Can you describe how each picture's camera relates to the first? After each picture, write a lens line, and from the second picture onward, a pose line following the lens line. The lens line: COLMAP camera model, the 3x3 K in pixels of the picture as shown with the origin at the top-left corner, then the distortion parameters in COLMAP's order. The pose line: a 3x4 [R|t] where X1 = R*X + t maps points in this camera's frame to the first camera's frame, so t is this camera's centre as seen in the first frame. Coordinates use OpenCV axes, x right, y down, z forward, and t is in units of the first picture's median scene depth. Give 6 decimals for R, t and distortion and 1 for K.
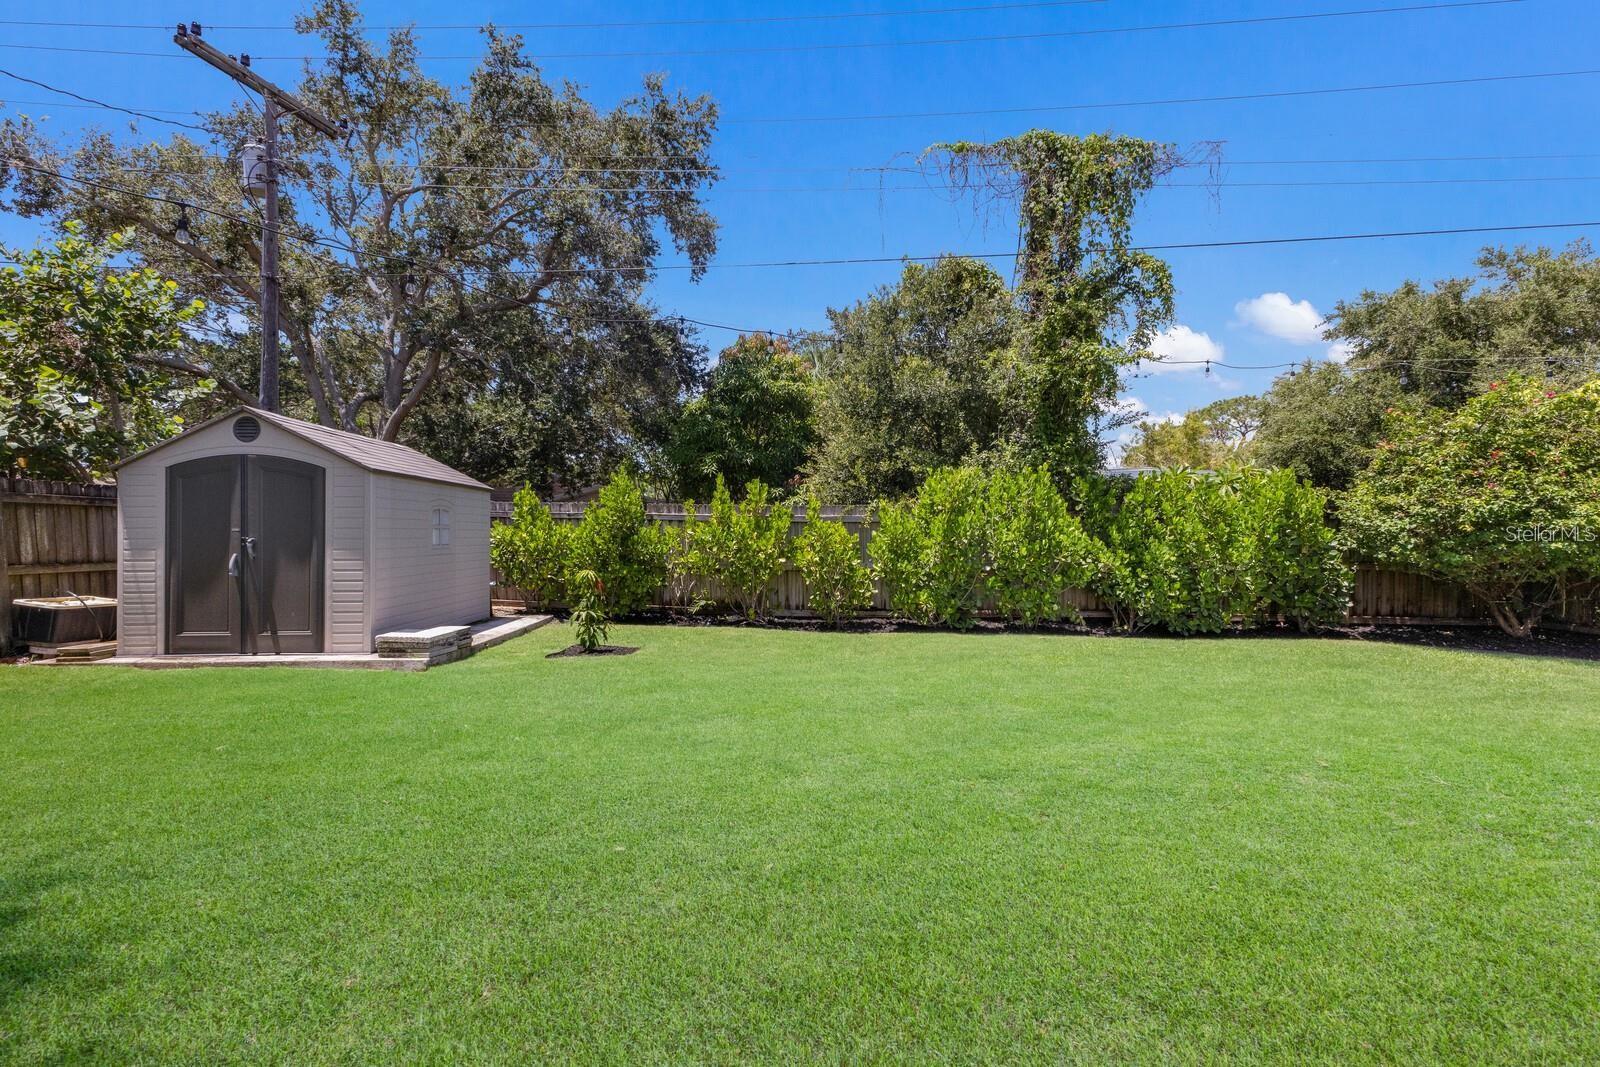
lens RADIAL K [[701.7, 0, 801.0], [0, 701.7, 537.3], [0, 0, 1]] dist [0.010315, -0.001380]
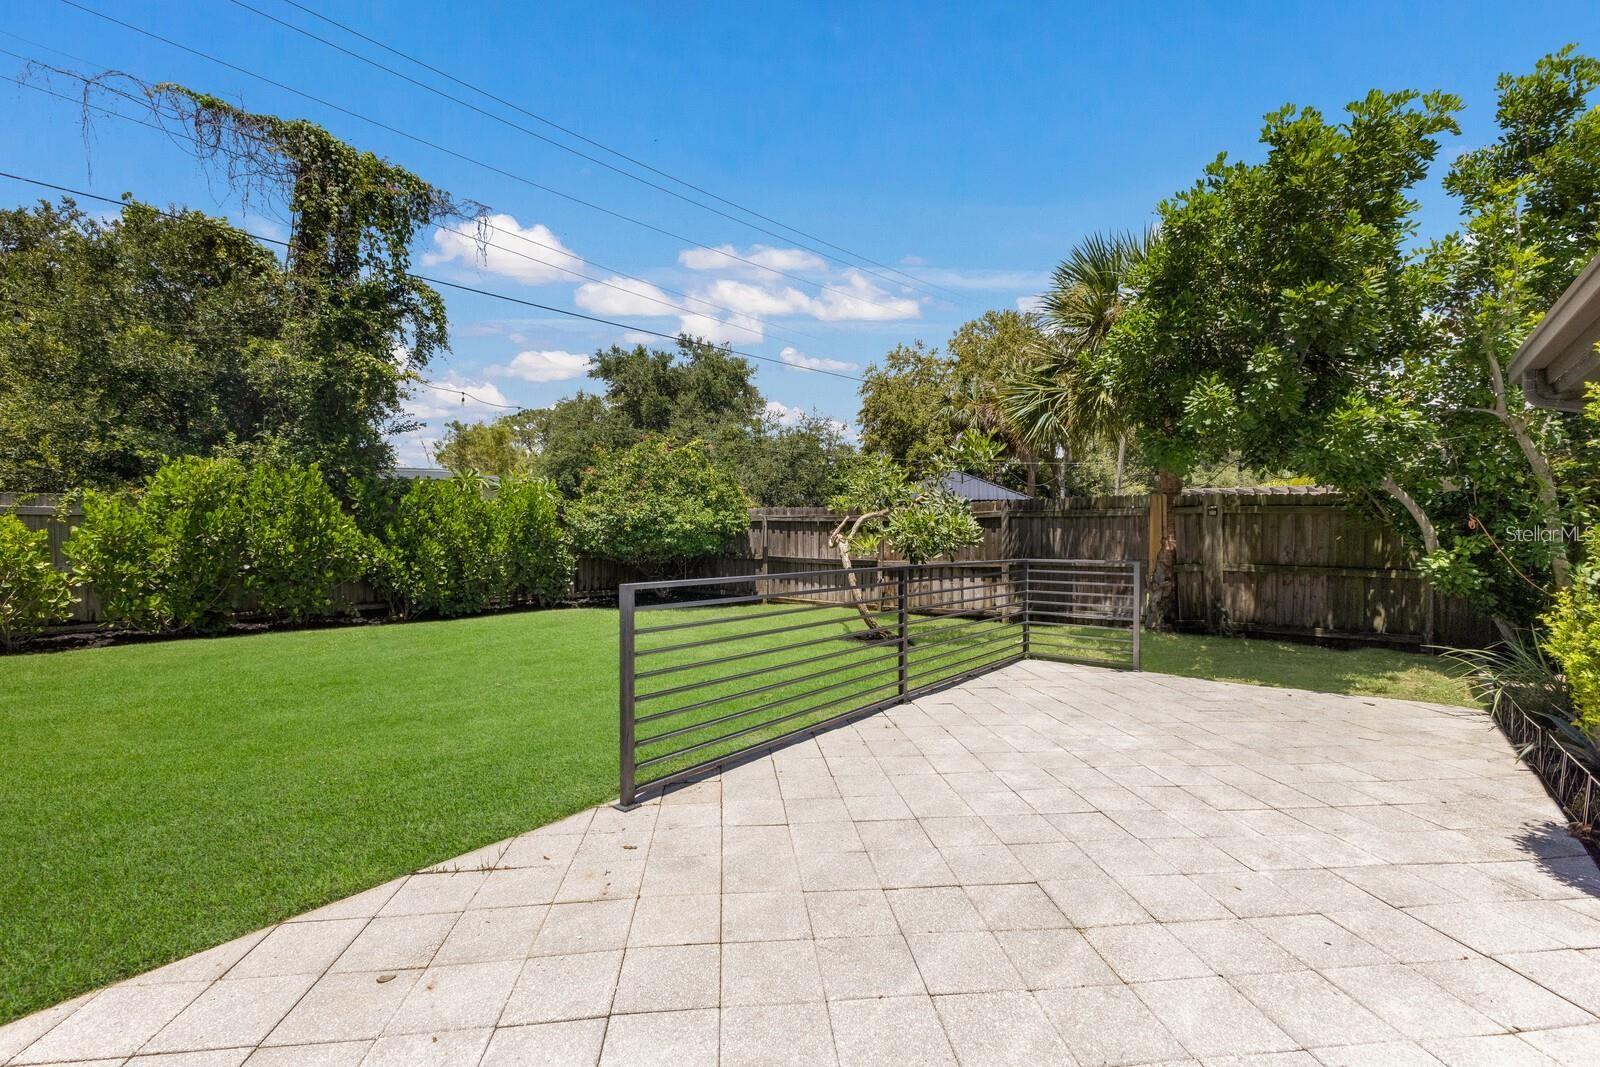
lens RADIAL K [[701.7, 0, 803.3], [0, 701.7, 537.1], [0, 0, 1]] dist [0.010315, -0.001380]
pose [[0.620437, -0.002448, 0.784252, -0.016060], [-0.002423, 0.999984, 0.005038, -0.002929], [-0.784252, -0.005026, 0.620422, -0.176944]]
